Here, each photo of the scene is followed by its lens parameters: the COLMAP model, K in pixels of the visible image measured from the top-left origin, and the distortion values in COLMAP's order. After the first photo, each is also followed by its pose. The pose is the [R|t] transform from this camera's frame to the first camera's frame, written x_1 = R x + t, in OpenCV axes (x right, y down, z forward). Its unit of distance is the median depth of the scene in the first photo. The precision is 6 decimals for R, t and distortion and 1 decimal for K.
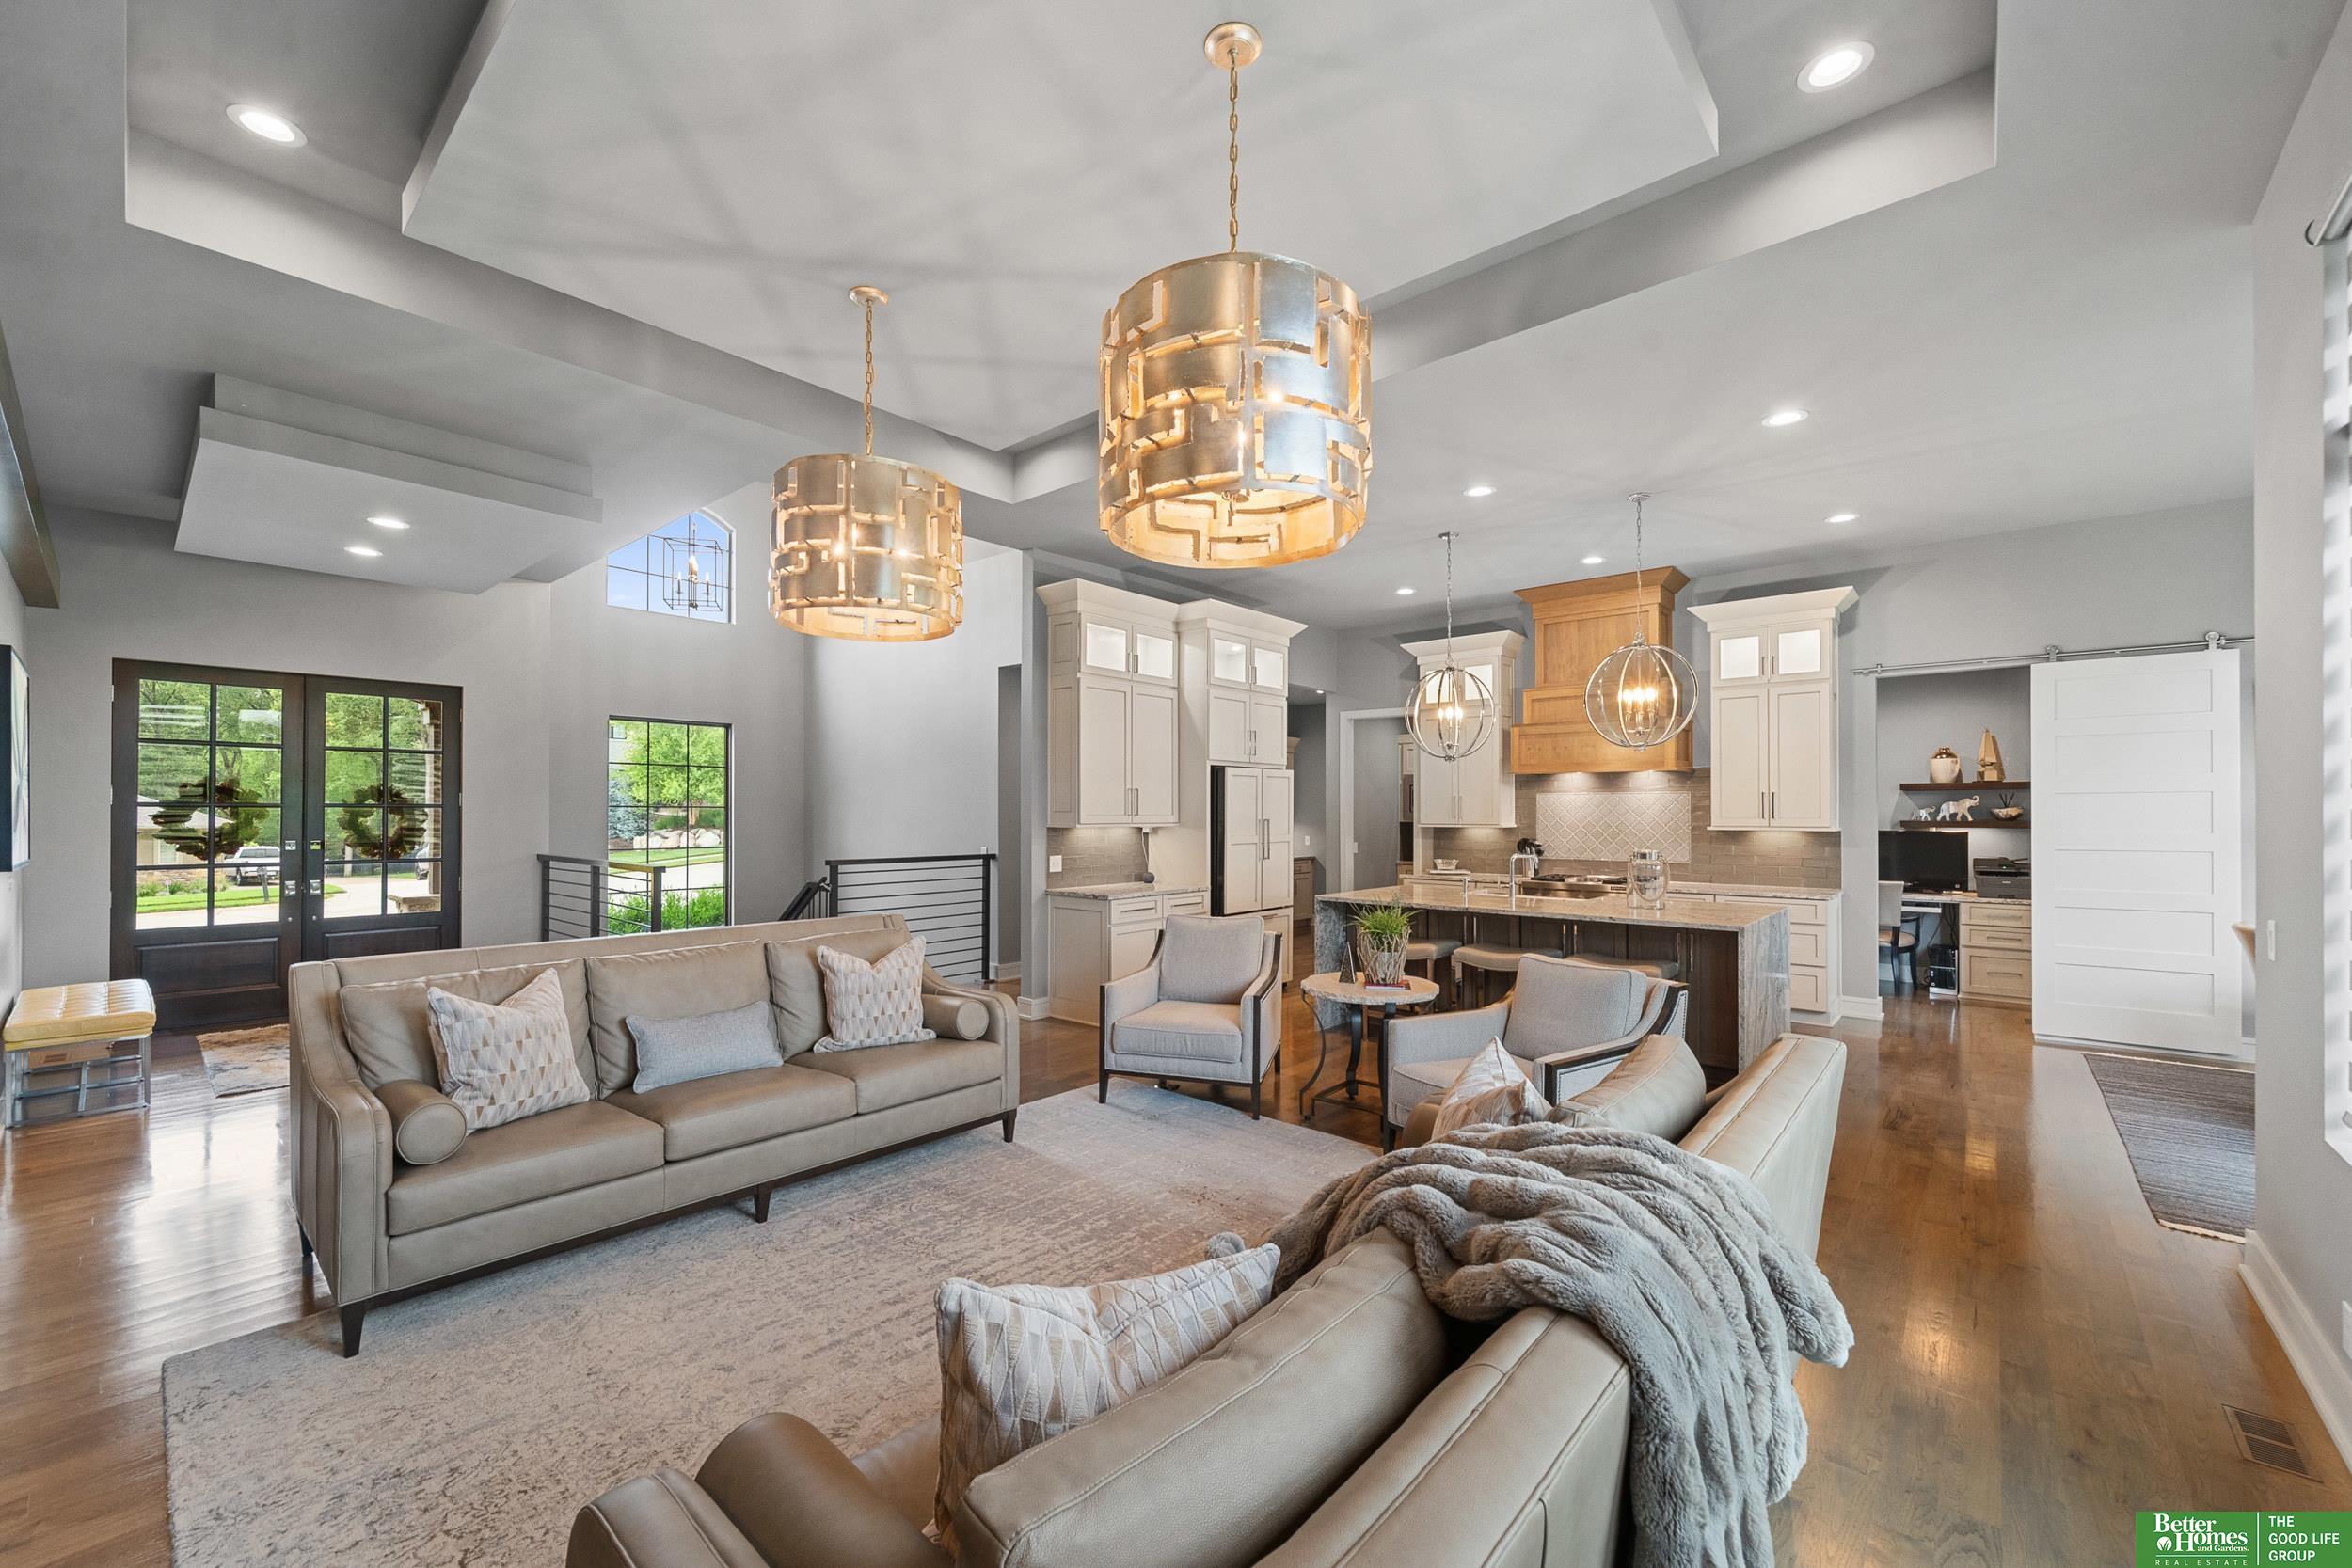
lens RADIAL K [[933.9, 0, 1167.8], [0, 933.9, 814.6], [0, 0, 1]] dist [-0.001241, -0.000094]
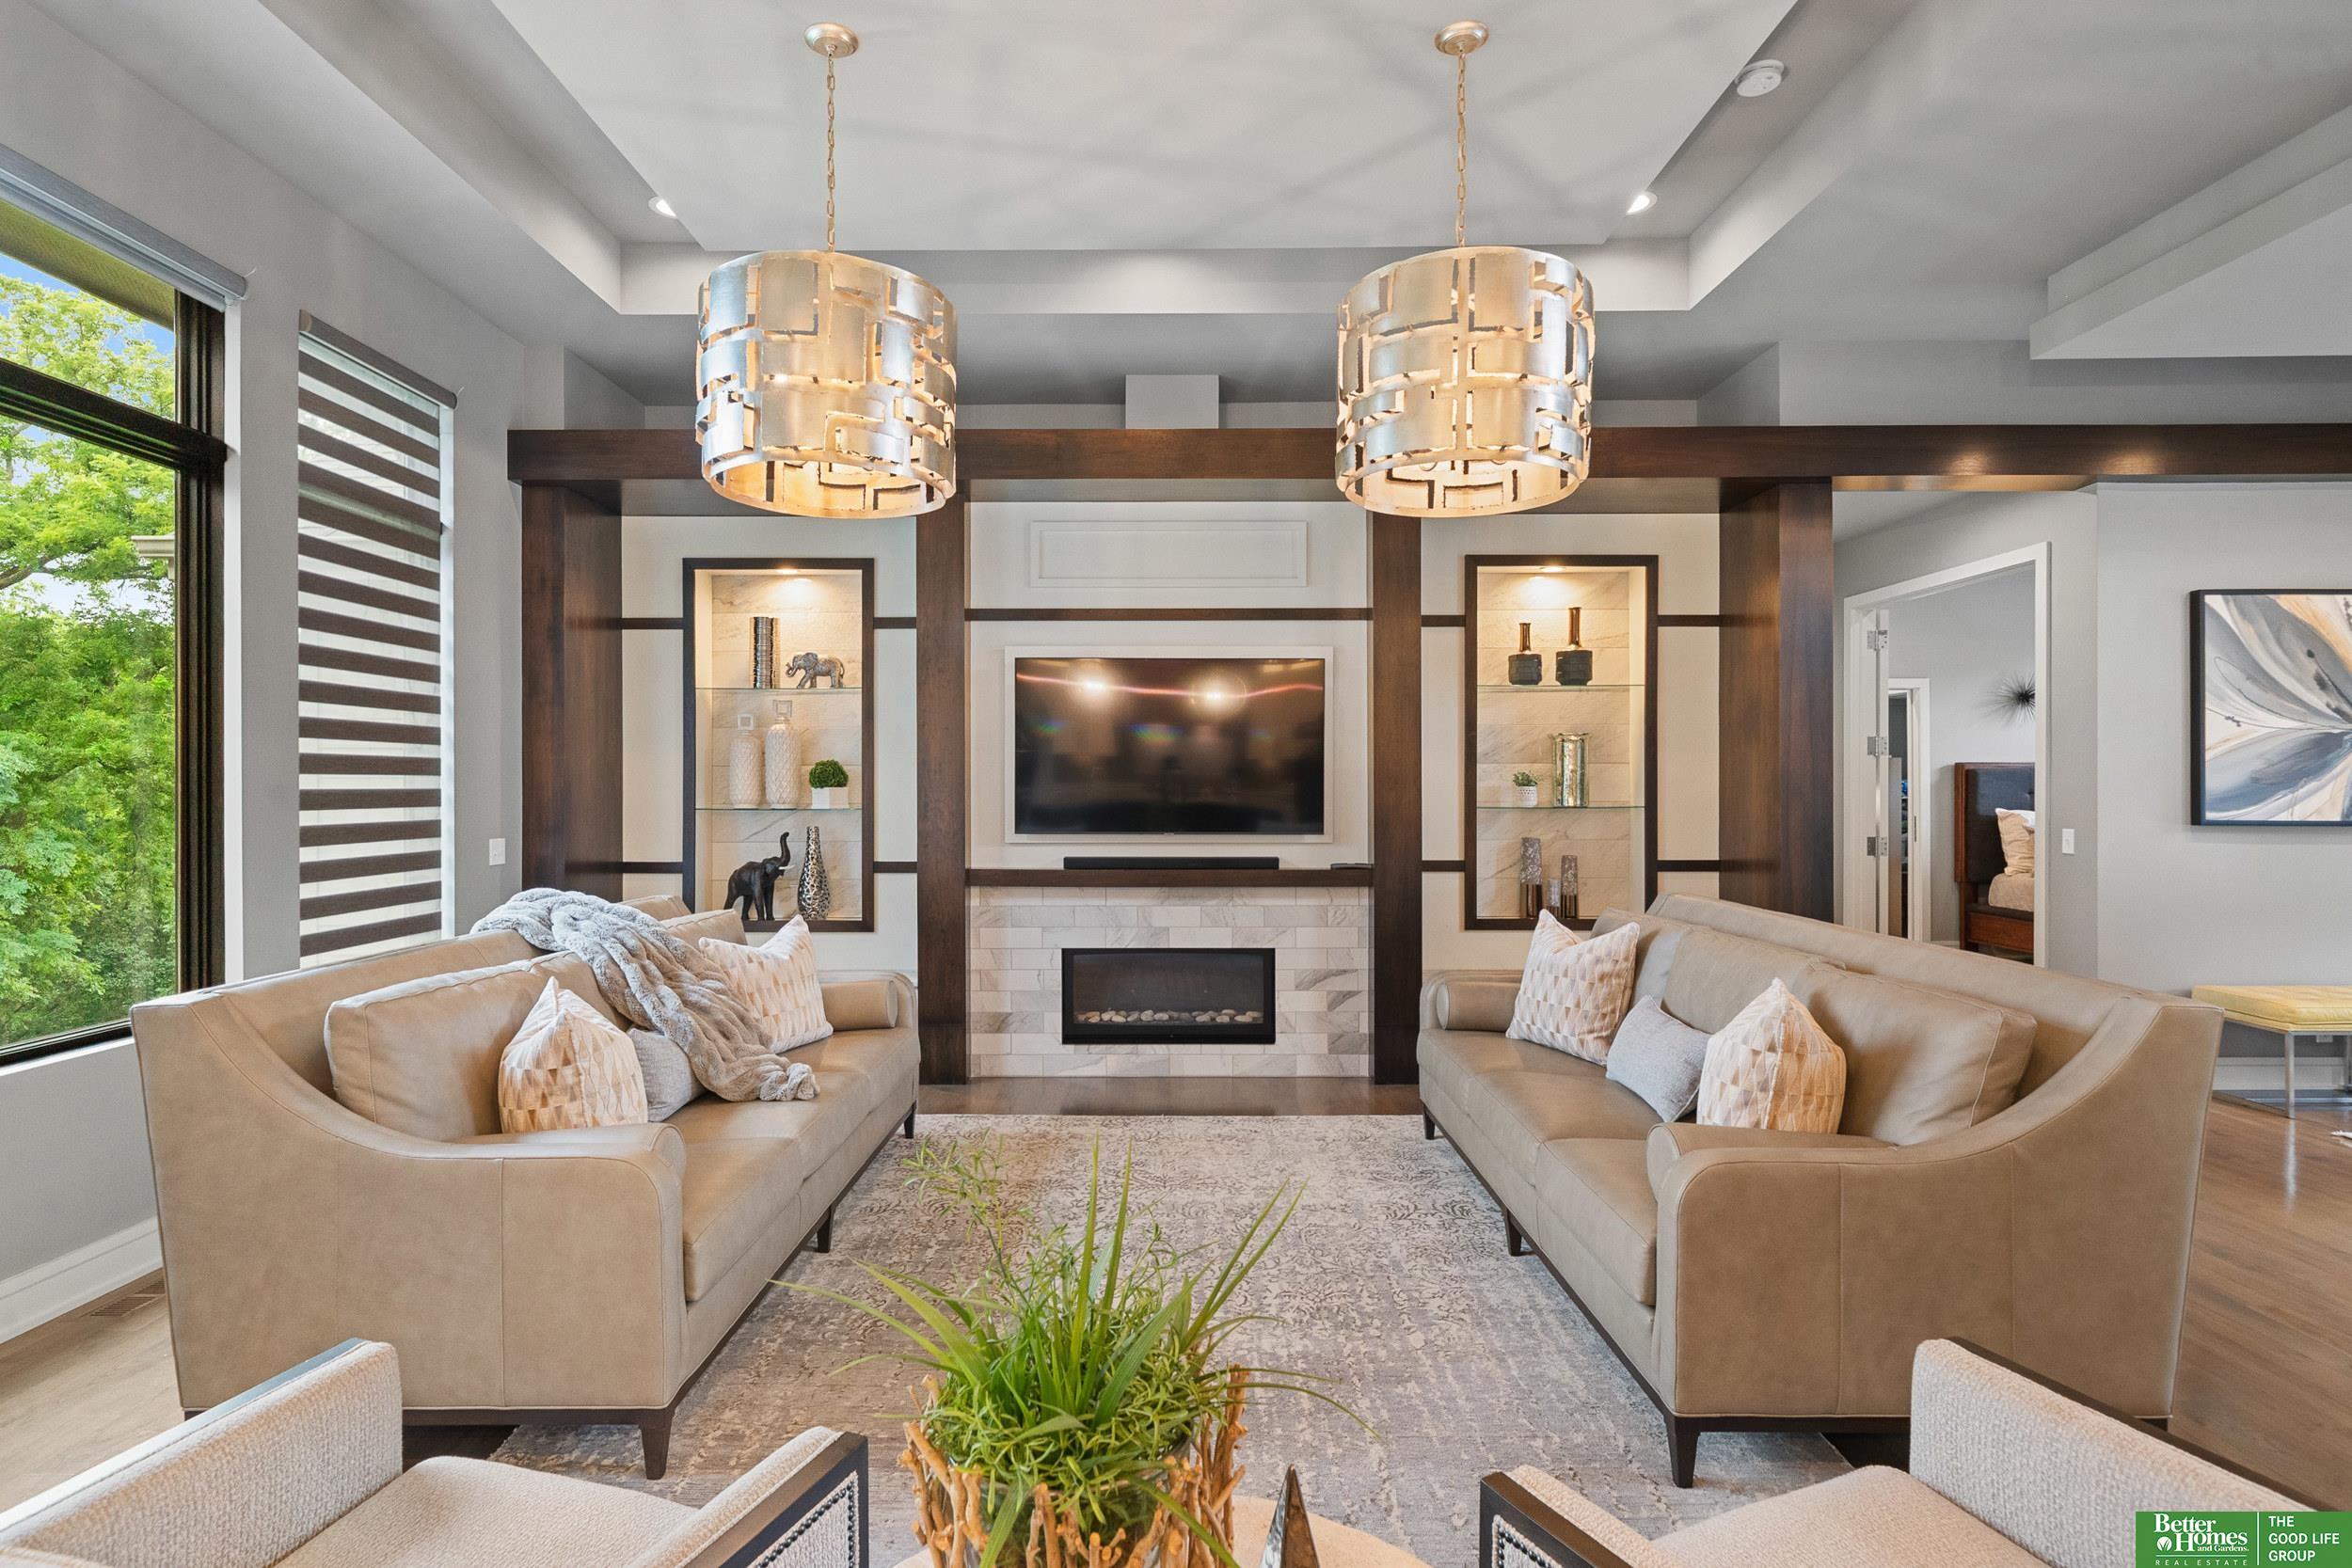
lens RADIAL K [[1176.8, 0, 1159.8], [0, 1176.8, 791.8], [0, 0, 1]] dist [-0.001278, 0.000745]
pose [[-0.752522, 0.001194, -0.658566, 0.243623], [-0.000846, 0.999996, 0.002780, 0.016613], [0.658567, 0.002649, -0.752518, 0.811332]]
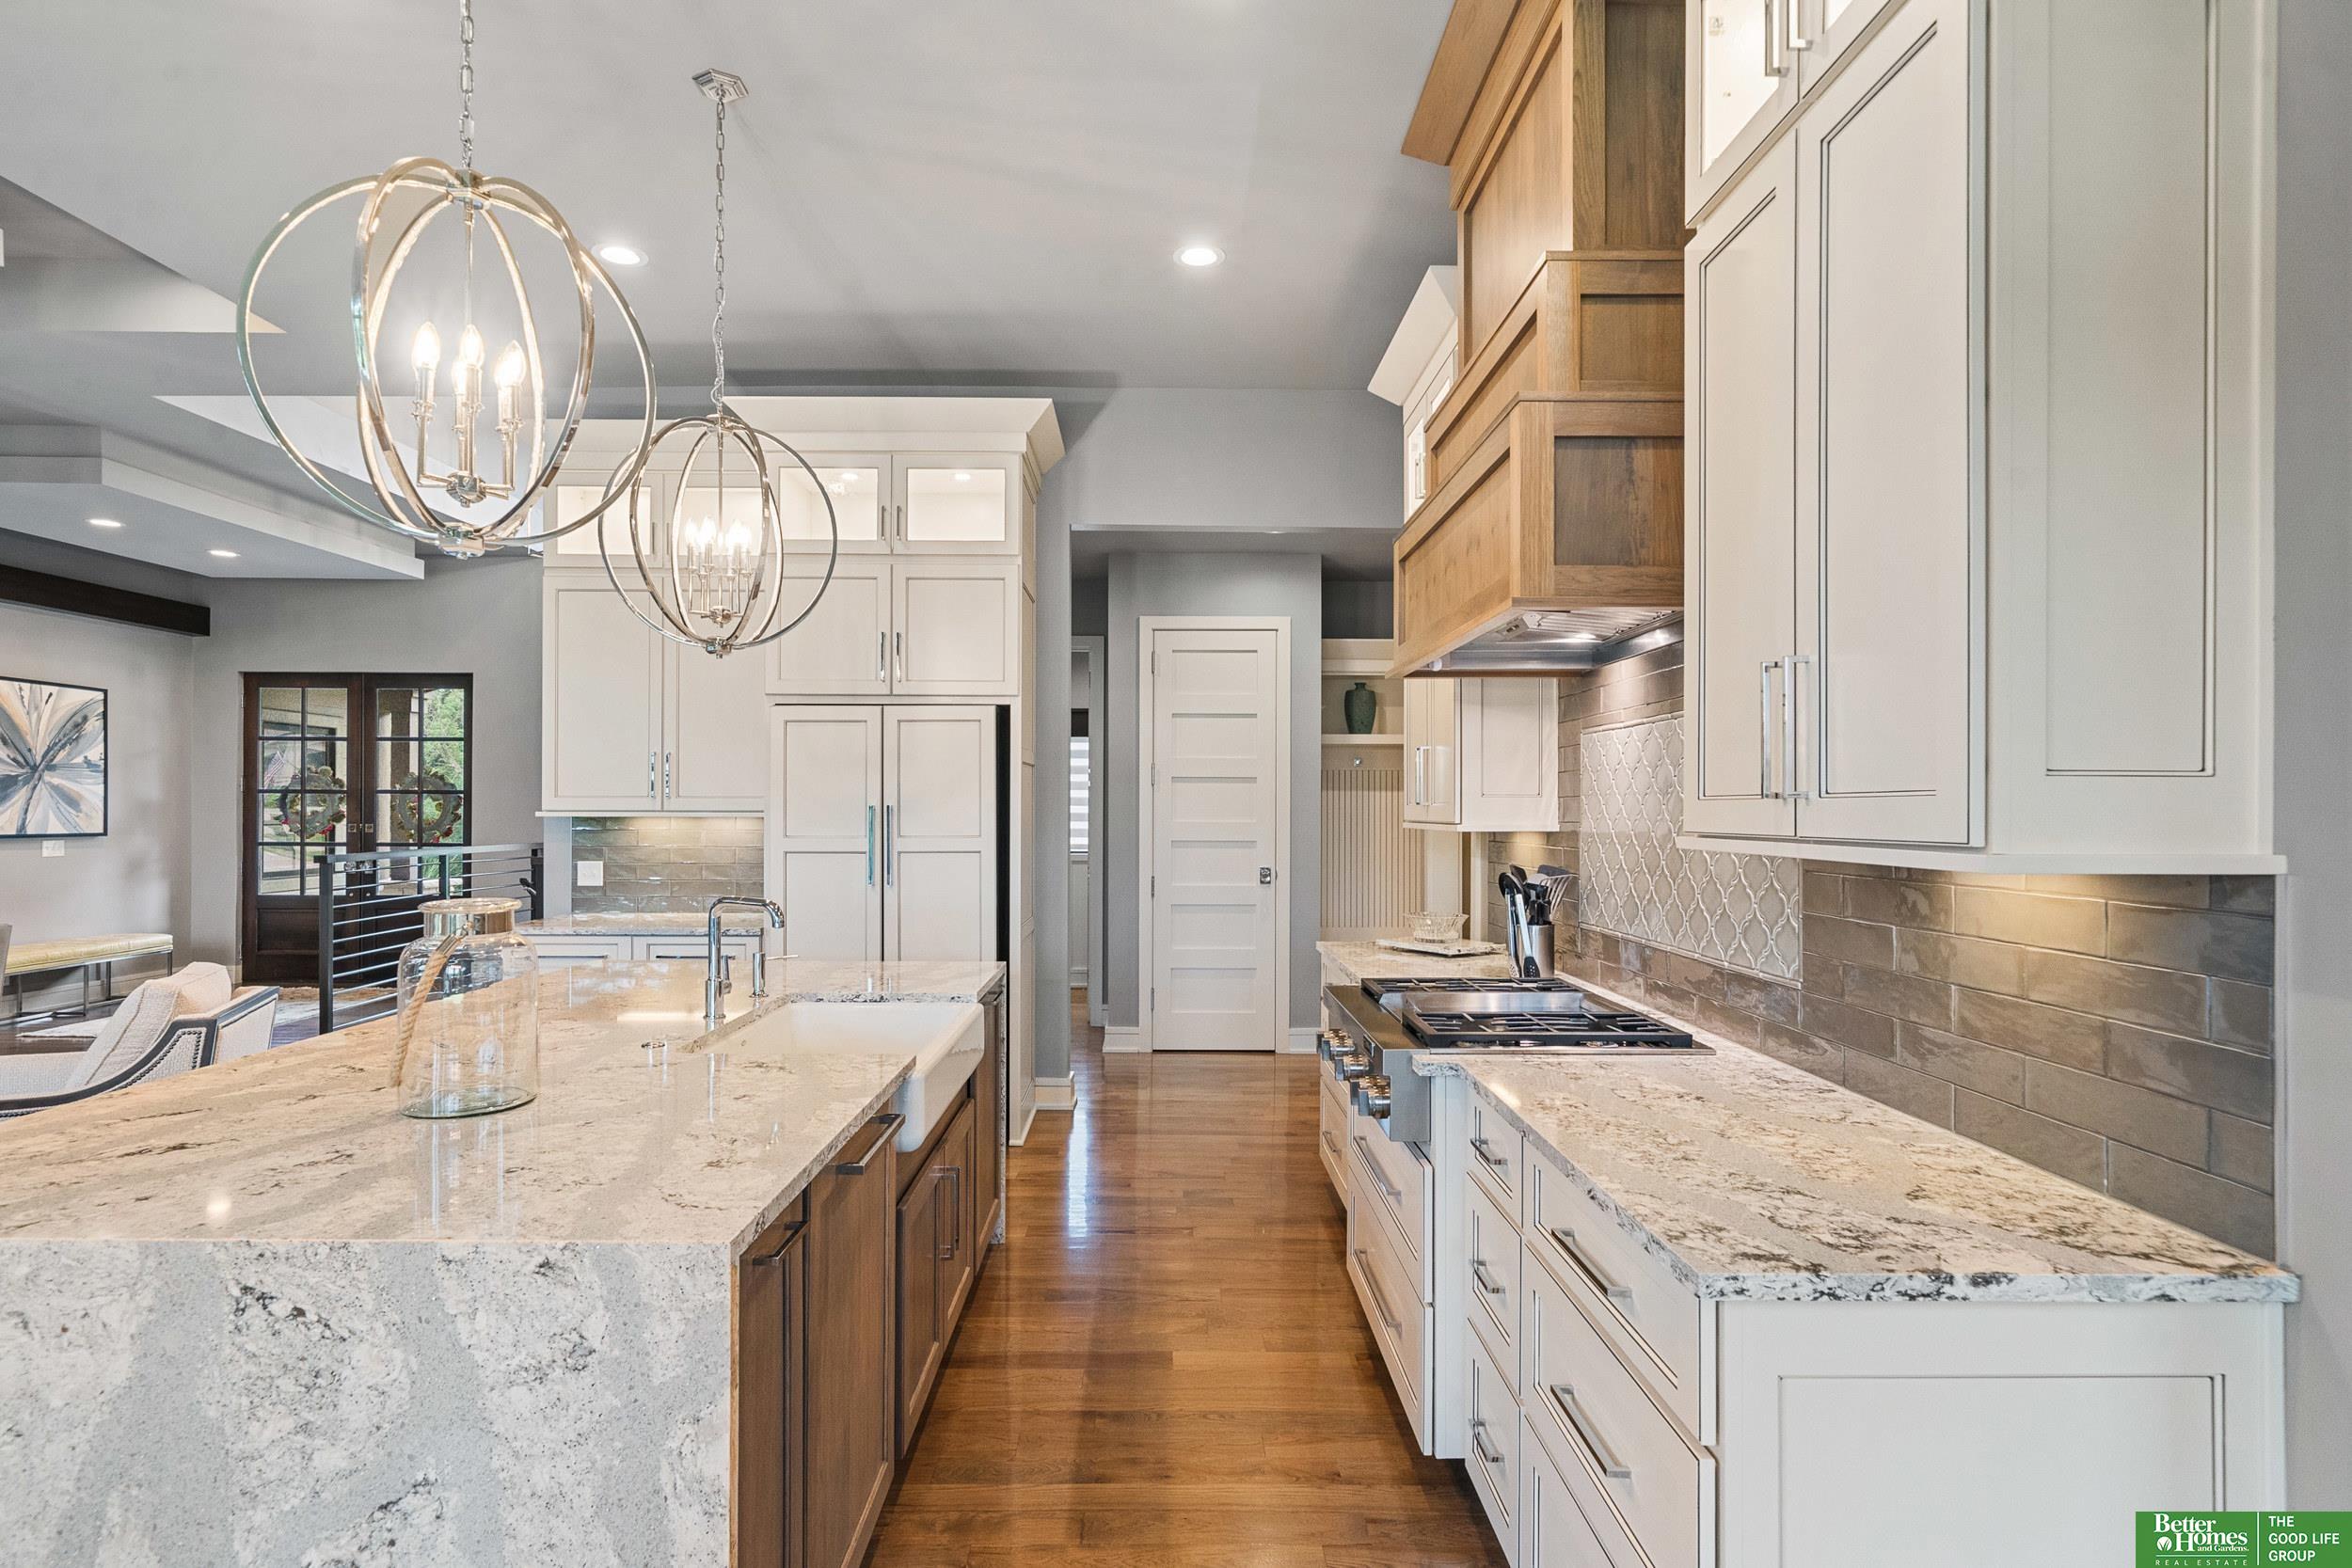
lens RADIAL K [[1203.5, 0, 1168.0], [0, 1203.5, 806.1], [0, 0, 1]] dist [0.000703, 0.000331]
pose [[0.667318, 0.000080, -0.744773, 0.801932], [-0.004664, 0.999981, -0.004072, 0.008882], [0.744758, 0.006190, 0.667306, 0.792497]]
